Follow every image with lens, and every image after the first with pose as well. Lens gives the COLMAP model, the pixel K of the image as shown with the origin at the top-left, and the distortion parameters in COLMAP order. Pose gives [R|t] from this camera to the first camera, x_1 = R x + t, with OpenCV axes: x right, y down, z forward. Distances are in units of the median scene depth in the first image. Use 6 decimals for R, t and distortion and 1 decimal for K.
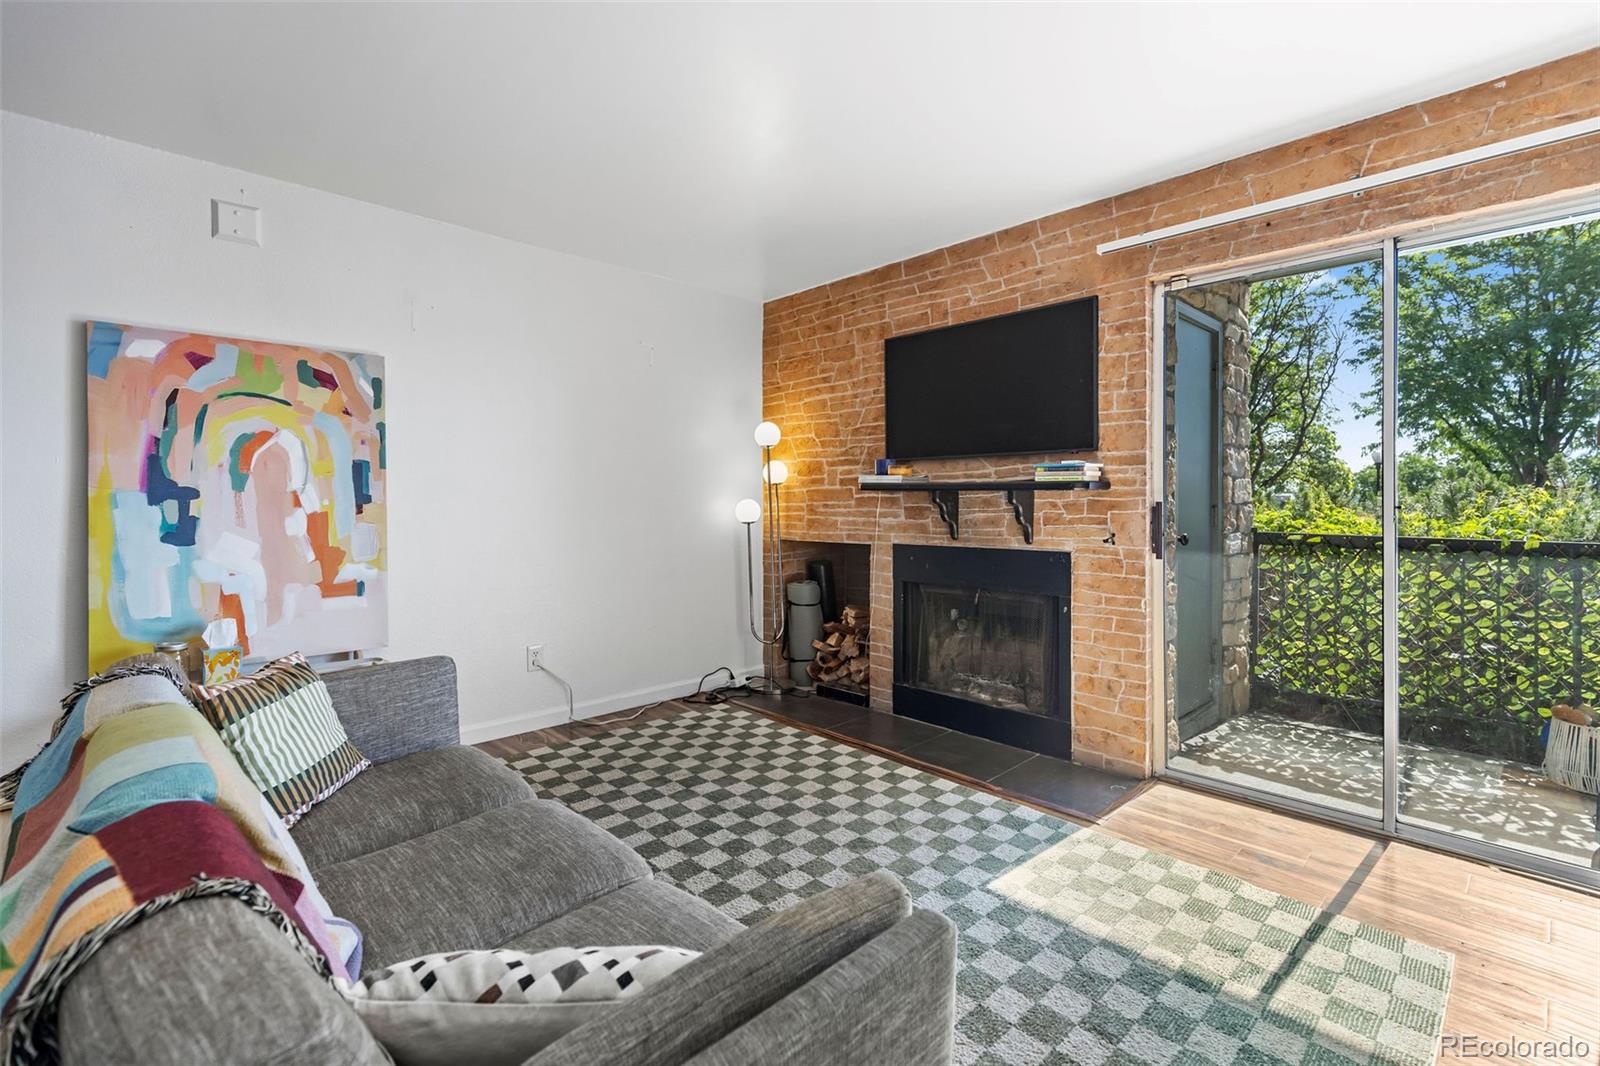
lens RADIAL K [[711.5, 0, 805.8], [0, 711.5, 514.0], [0, 0, 1]] dist [0.000576, -0.000668]
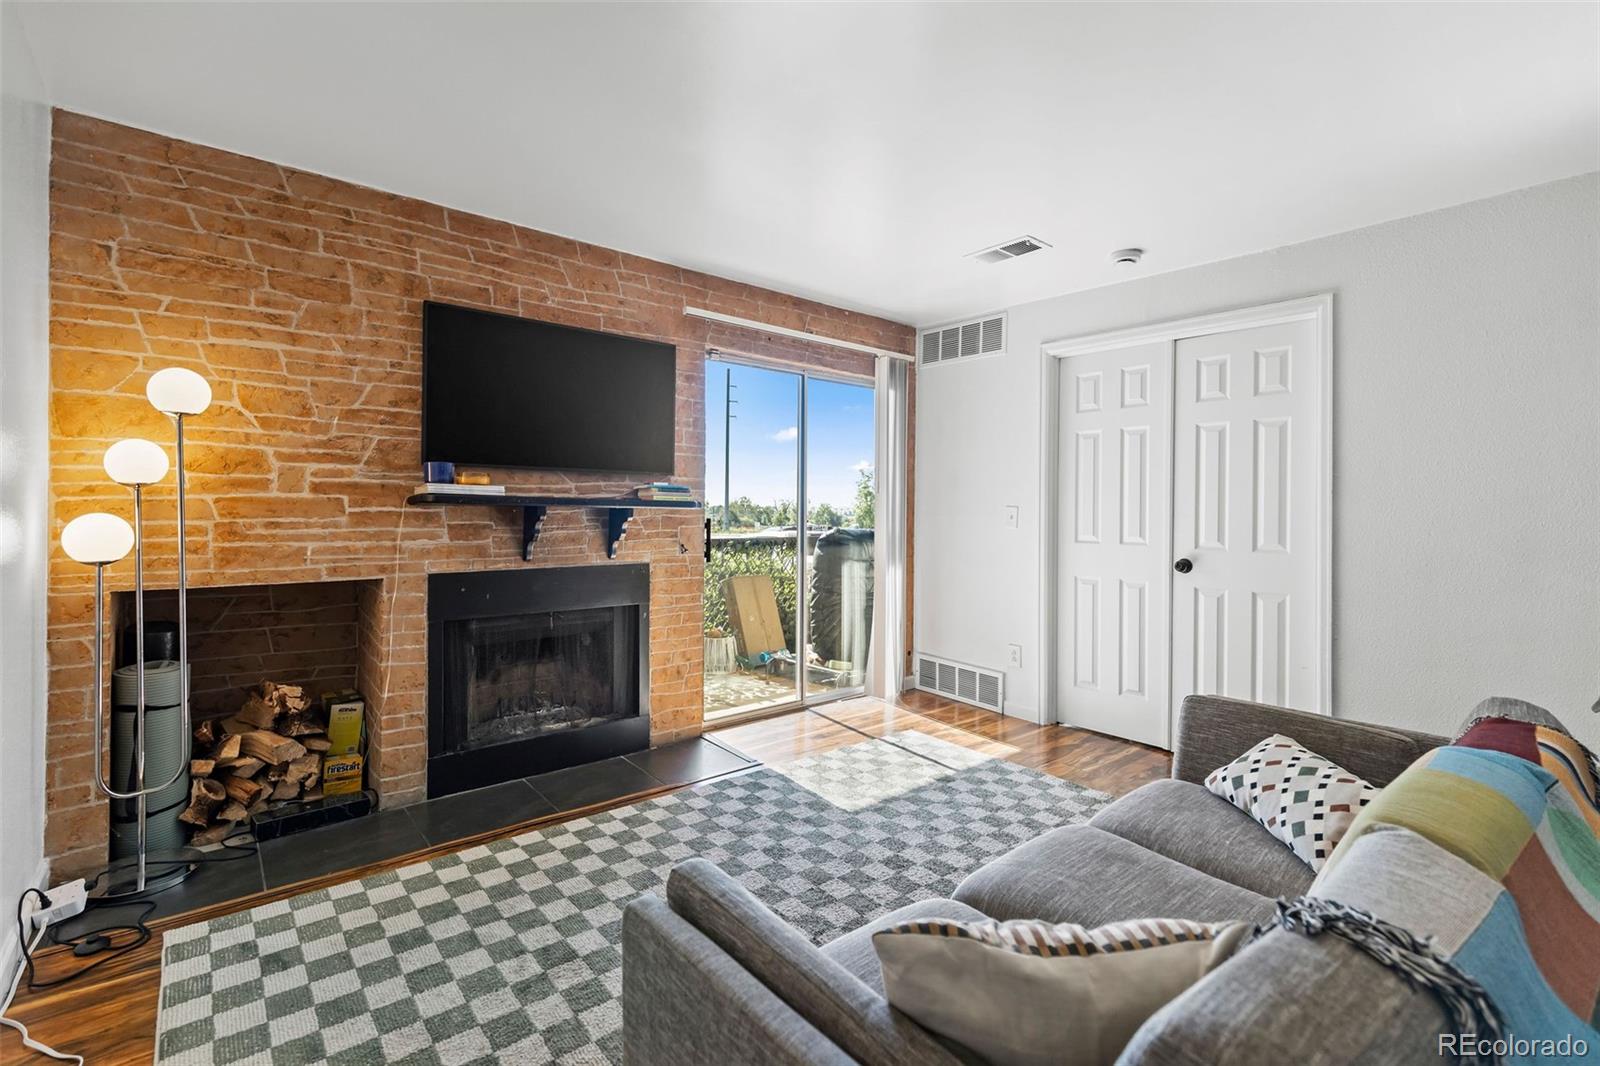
lens RADIAL K [[711.5, 0, 805.8], [0, 711.5, 514.0], [0, 0, 1]] dist [0.000576, -0.000668]
pose [[0.077503, -0.005038, 0.996979, -0.637357], [0.006813, 0.999967, 0.004523, -0.023959], [-0.996969, 0.006442, 0.077535, 0.578386]]
